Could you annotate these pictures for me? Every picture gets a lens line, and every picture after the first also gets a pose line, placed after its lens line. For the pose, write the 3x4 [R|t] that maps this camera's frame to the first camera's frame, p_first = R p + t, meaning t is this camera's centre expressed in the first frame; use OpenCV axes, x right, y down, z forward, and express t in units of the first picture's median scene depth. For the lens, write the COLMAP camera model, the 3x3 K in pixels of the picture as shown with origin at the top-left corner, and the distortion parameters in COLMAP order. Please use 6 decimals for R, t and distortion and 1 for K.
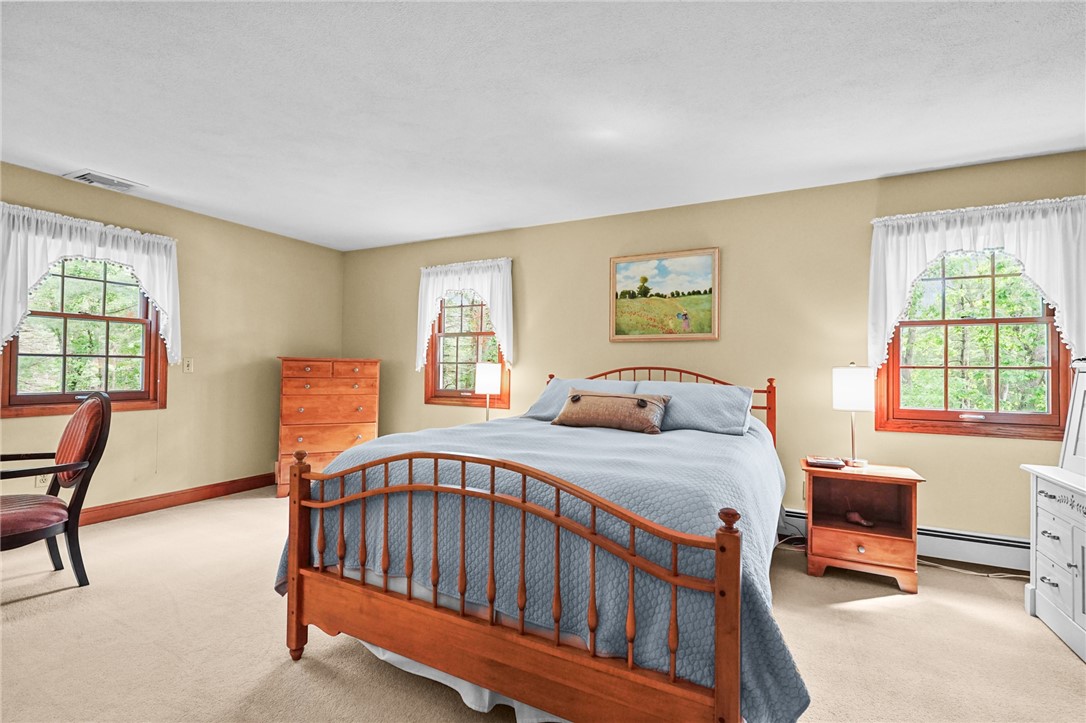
lens RADIAL K [[482.6, 0, 540.8], [0, 482.6, 371.0], [0, 0, 1]] dist [-0.003555, -0.000396]
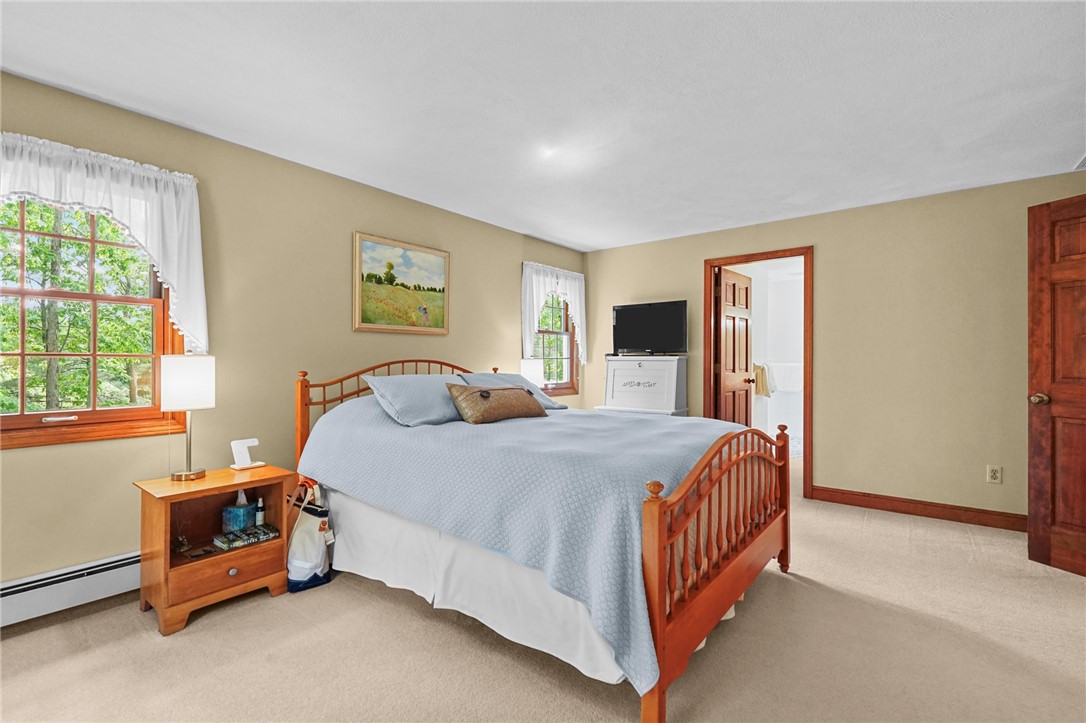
lens RADIAL K [[490.5, 0, 545.5], [0, 490.5, 366.2], [0, 0, 1]] dist [-0.001285, -0.000987]
pose [[0.184927, -0.027388, 0.982371, -0.683878], [0.002832, 0.999622, 0.027336, -0.021114], [-0.982748, -0.002273, 0.184935, 0.541461]]
